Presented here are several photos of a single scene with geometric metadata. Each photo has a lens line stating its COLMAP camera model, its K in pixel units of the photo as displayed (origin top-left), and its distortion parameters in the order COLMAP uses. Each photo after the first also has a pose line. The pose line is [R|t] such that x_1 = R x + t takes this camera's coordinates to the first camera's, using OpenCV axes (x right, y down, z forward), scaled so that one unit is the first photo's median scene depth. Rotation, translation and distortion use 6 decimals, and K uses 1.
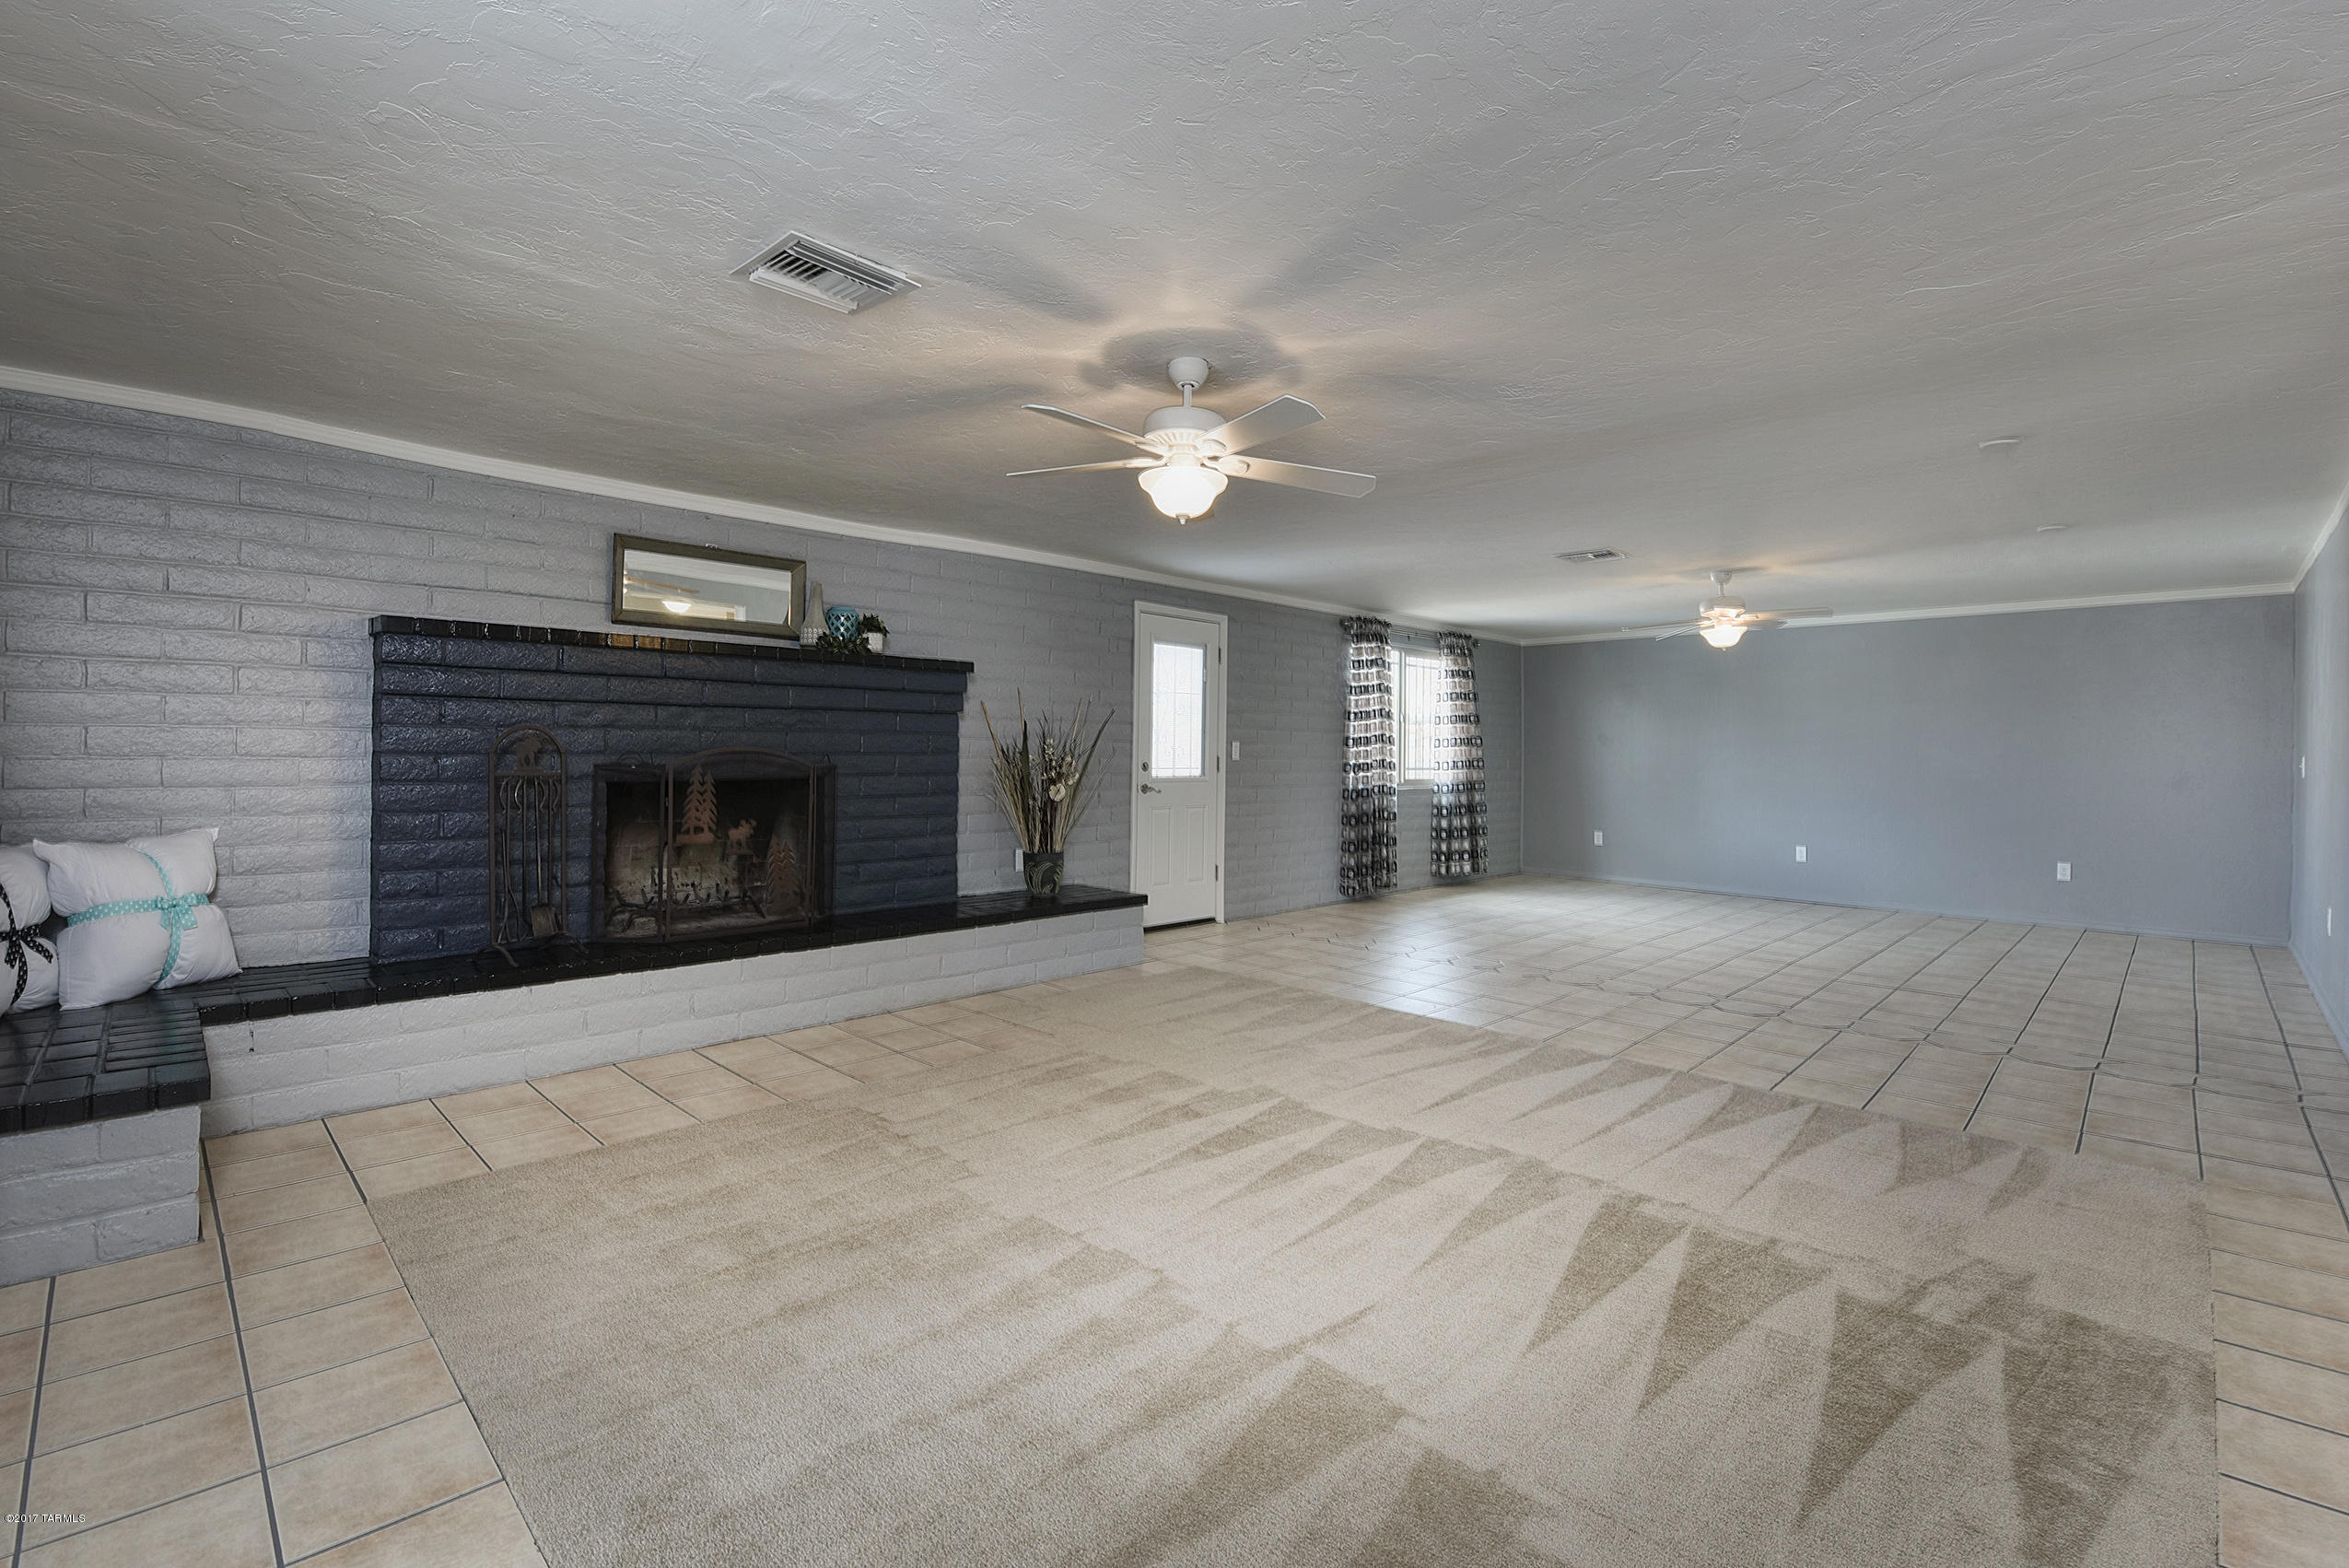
lens RADIAL K [[1067.0, 0, 1178.5], [0, 1067.0, 745.9], [0, 0, 1]] dist [0.009390, -0.011102]
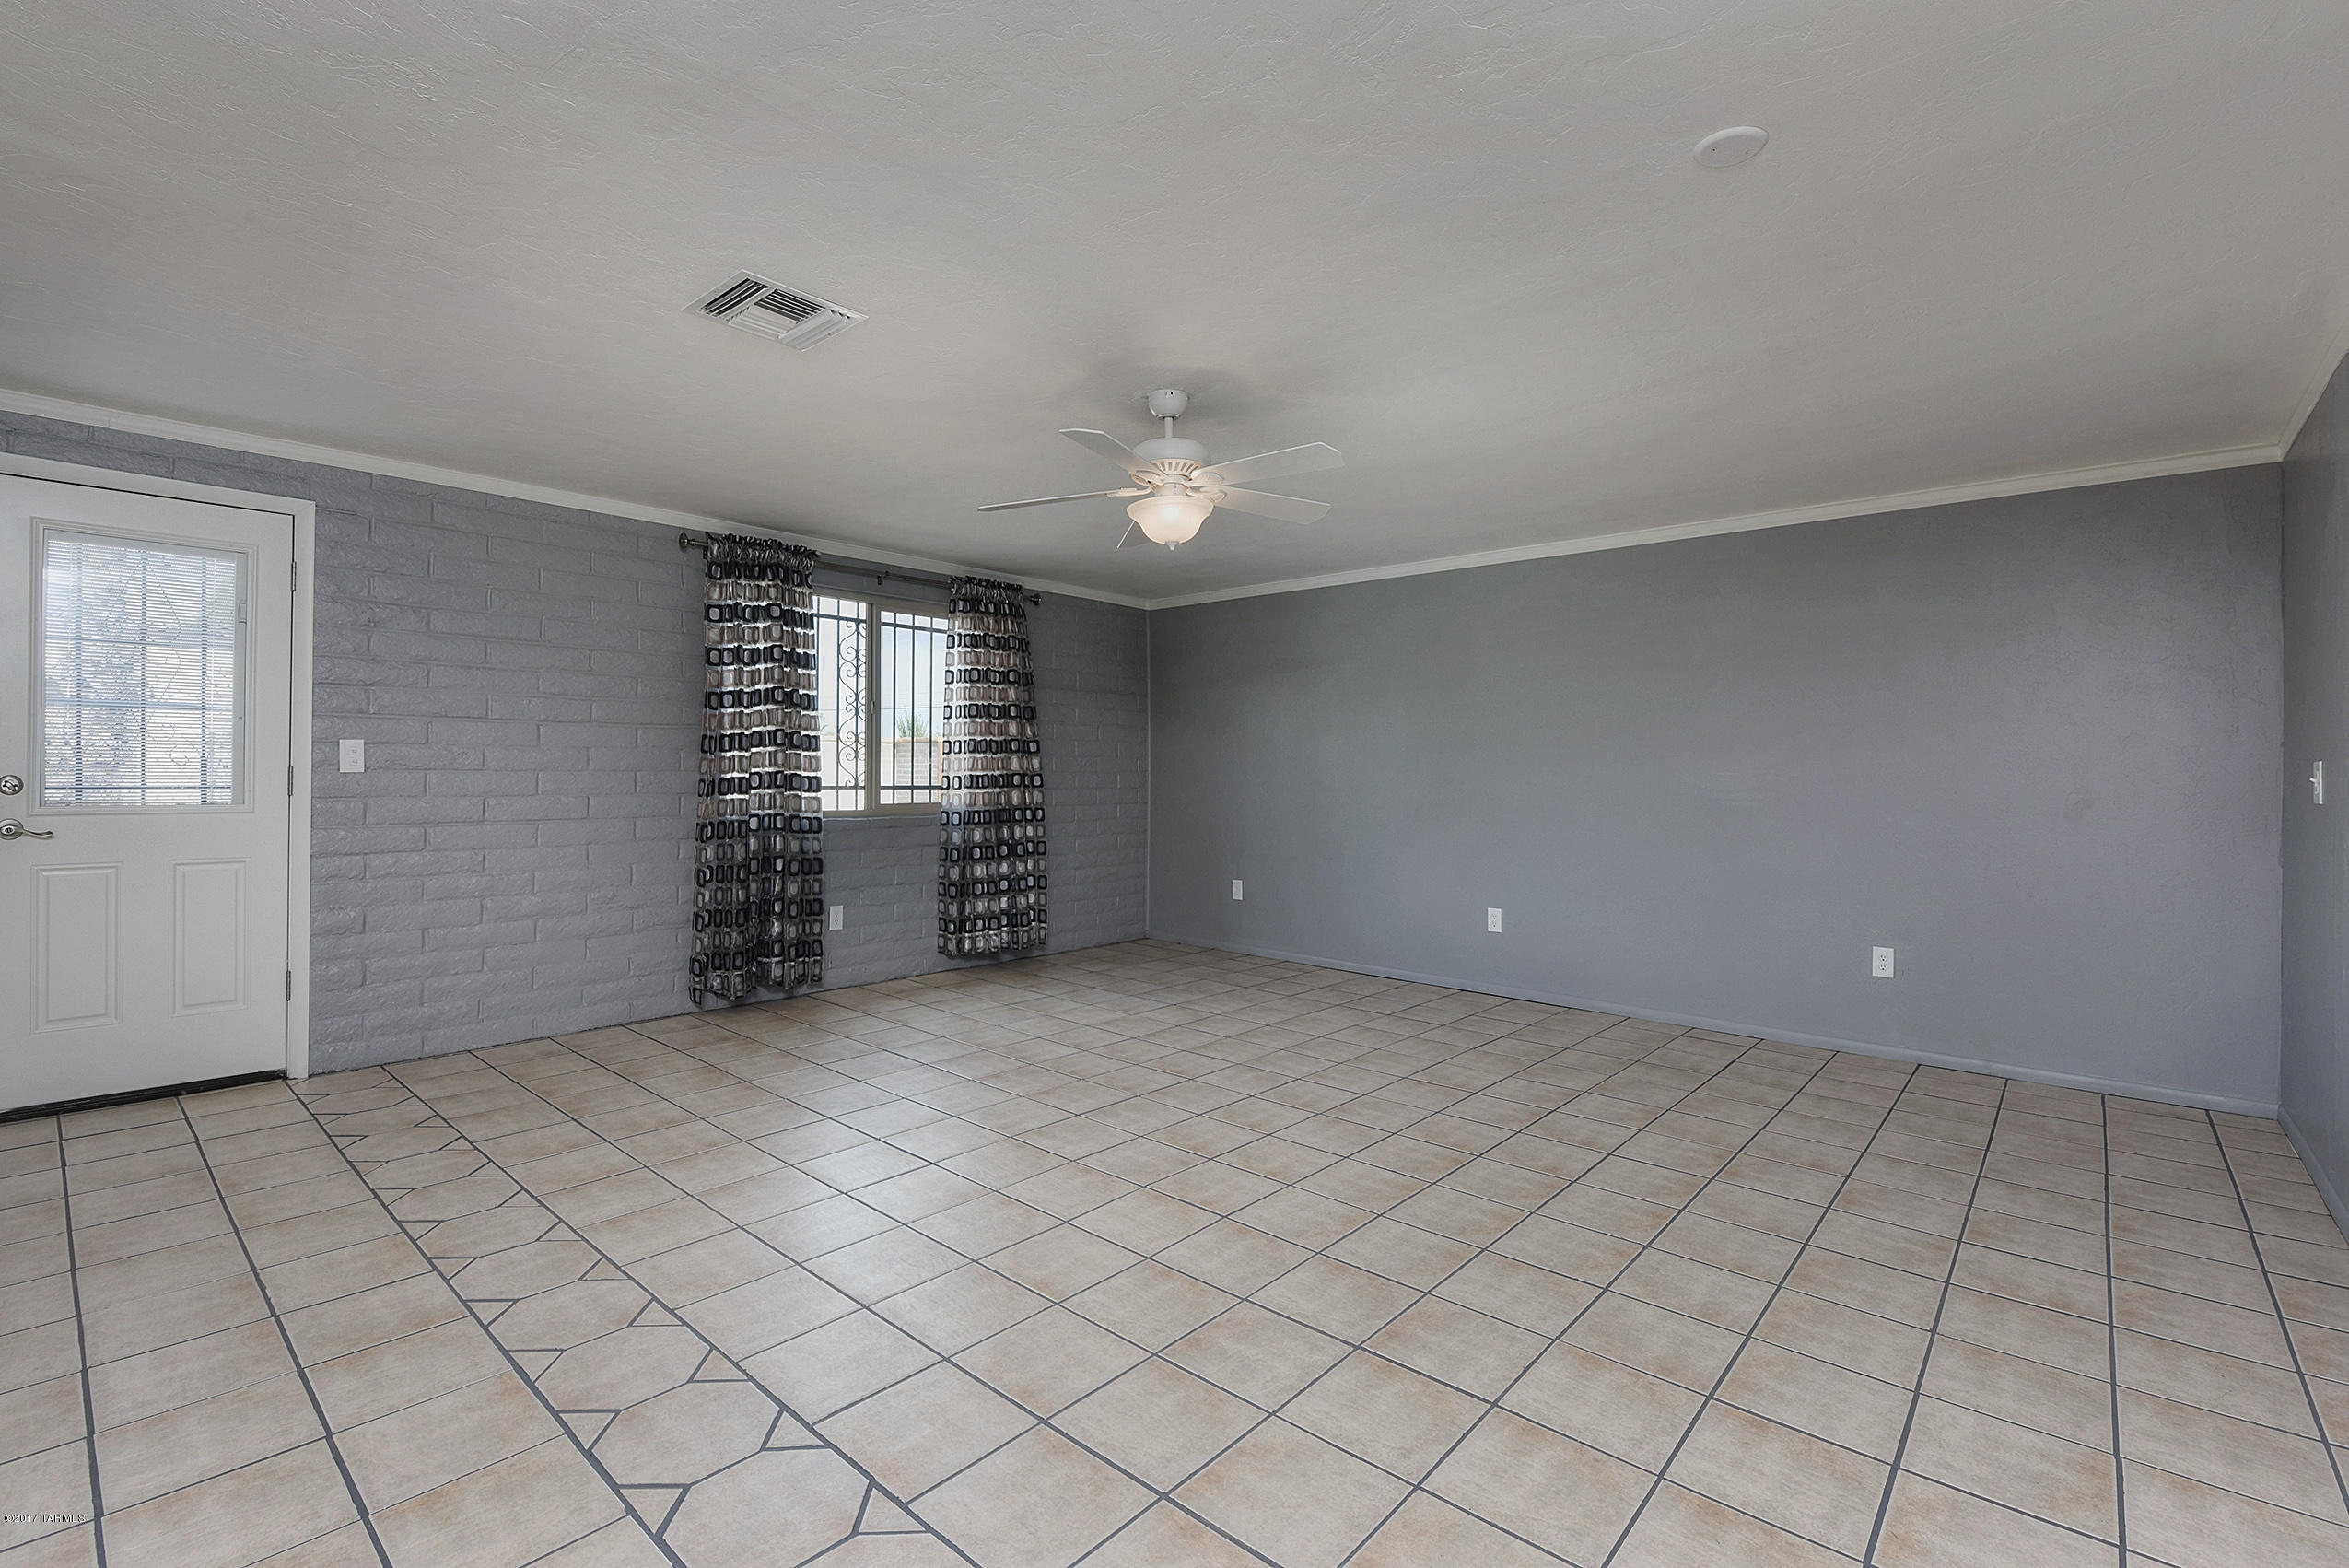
lens RADIAL K [[999.7, 0, 1182.0], [0, 999.7, 772.3], [0, 0, 1]] dist [0.002435, -0.008394]
pose [[0.999892, -0.000940, 0.014645, 0.381118], [0.000827, 0.999970, 0.007737, 0.007312], [-0.014652, -0.007724, 0.999863, 0.399776]]
